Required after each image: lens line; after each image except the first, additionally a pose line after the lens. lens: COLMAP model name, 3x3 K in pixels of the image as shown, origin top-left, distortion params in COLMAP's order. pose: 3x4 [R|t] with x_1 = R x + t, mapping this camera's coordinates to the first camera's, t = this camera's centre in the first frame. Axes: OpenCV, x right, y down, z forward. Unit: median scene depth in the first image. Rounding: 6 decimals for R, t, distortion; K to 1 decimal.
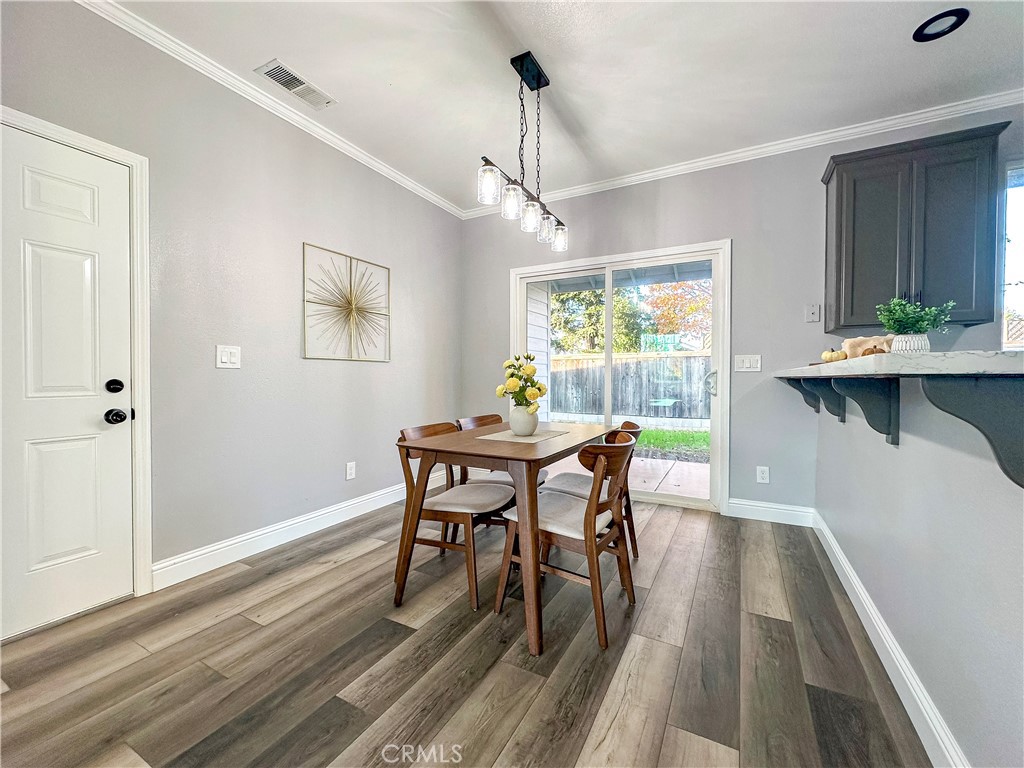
lens RADIAL K [[416.5, 0, 512.0], [0, 416.5, 384.0], [0, 0, 1]] dist [-0.000577, -0.000286]
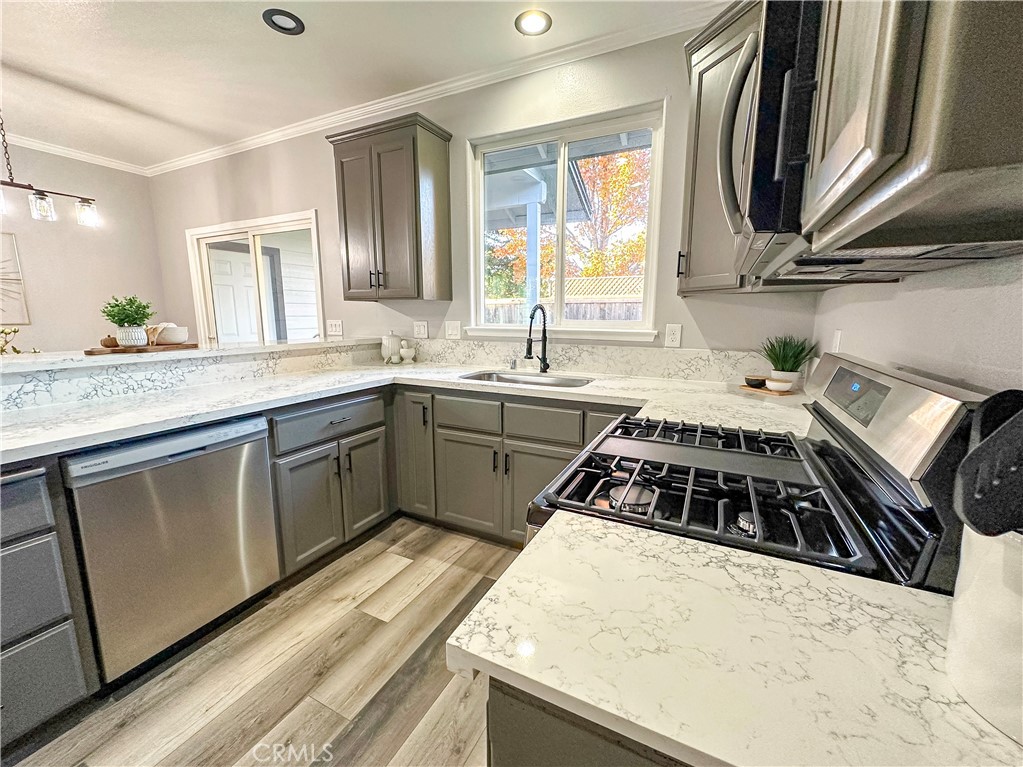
lens RADIAL K [[416.1, 0, 511.5], [0, 416.1, 383.5], [0, 0, 1]] dist [-0.000577, -0.000286]
pose [[0.999794, -0.001283, 0.020242, 1.219612], [-0.001773, 0.988643, 0.150276, -0.083151], [-0.020205, -0.150281, 0.988437, -0.157698]]
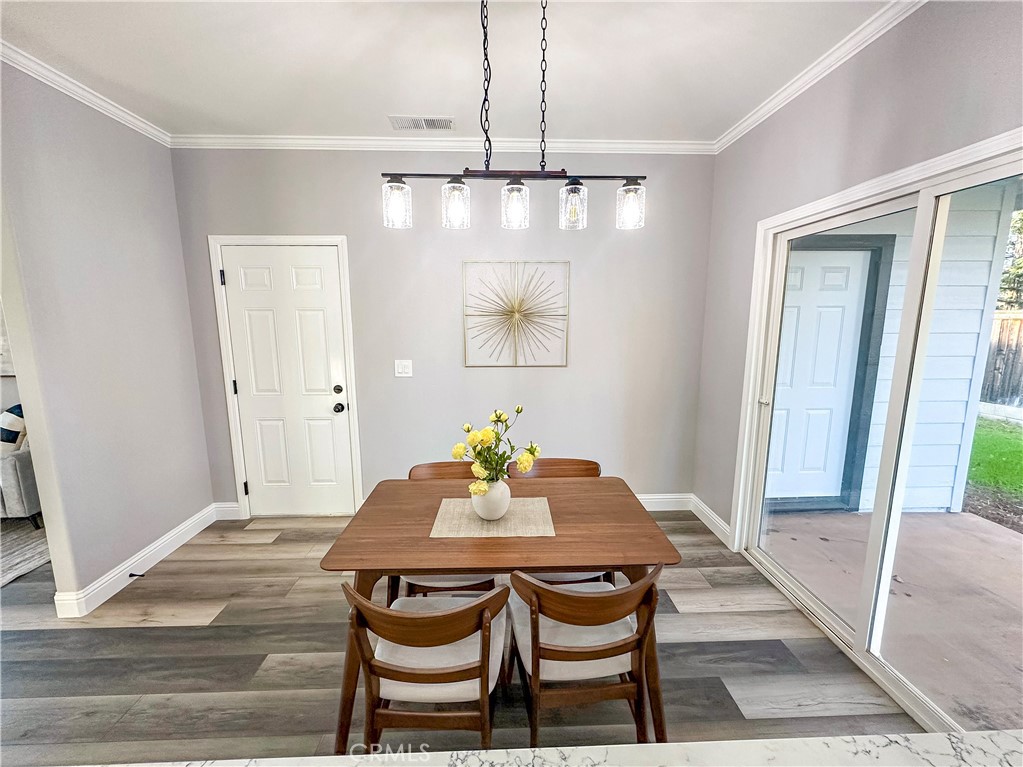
lens RADIAL K [[418.1, 0, 519.6], [0, 418.1, 381.3], [0, 0, 1]] dist [0.000508, -0.000112]
pose [[0.511811, 0.130930, -0.849063, 0.573614], [-0.013373, 0.989413, 0.144511, -0.197465], [0.858994, -0.062608, 0.508143, 0.568747]]
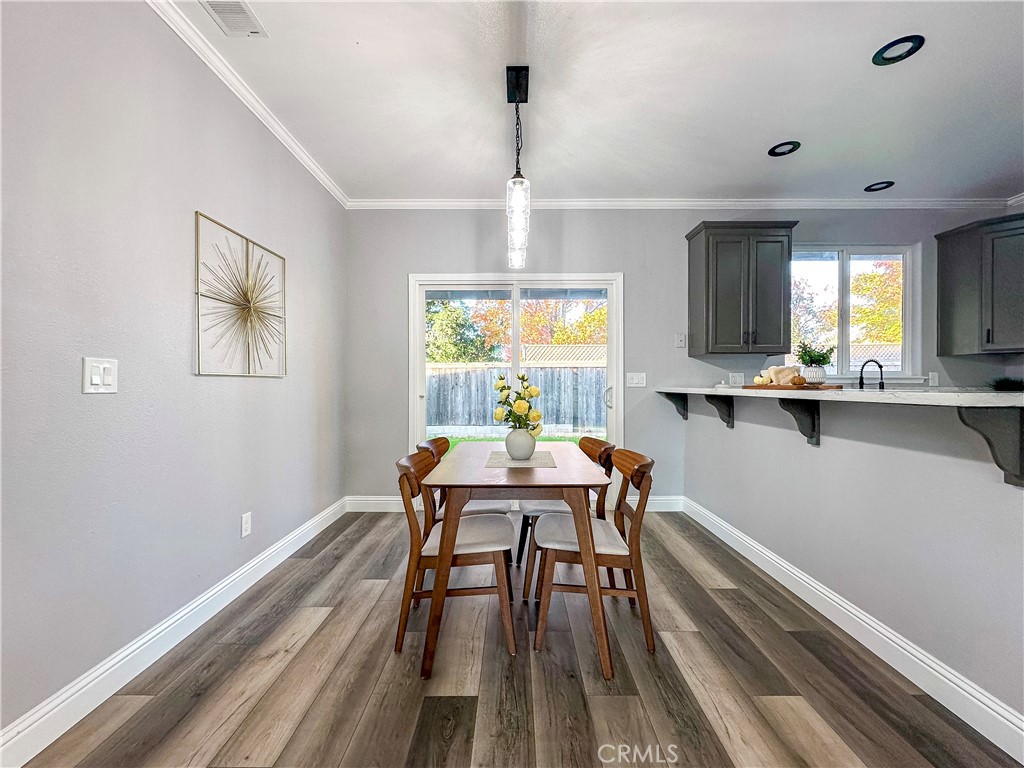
lens RADIAL K [[430.1, 0, 512.1], [0, 430.1, 386.4], [0, 0, 1]] dist [0.000385, 0.000393]
pose [[0.880904, -0.007315, 0.473238, -0.391112], [0.012800, 0.999883, -0.008370, -0.031139], [-0.473121, 0.013431, 0.880895, 0.111789]]
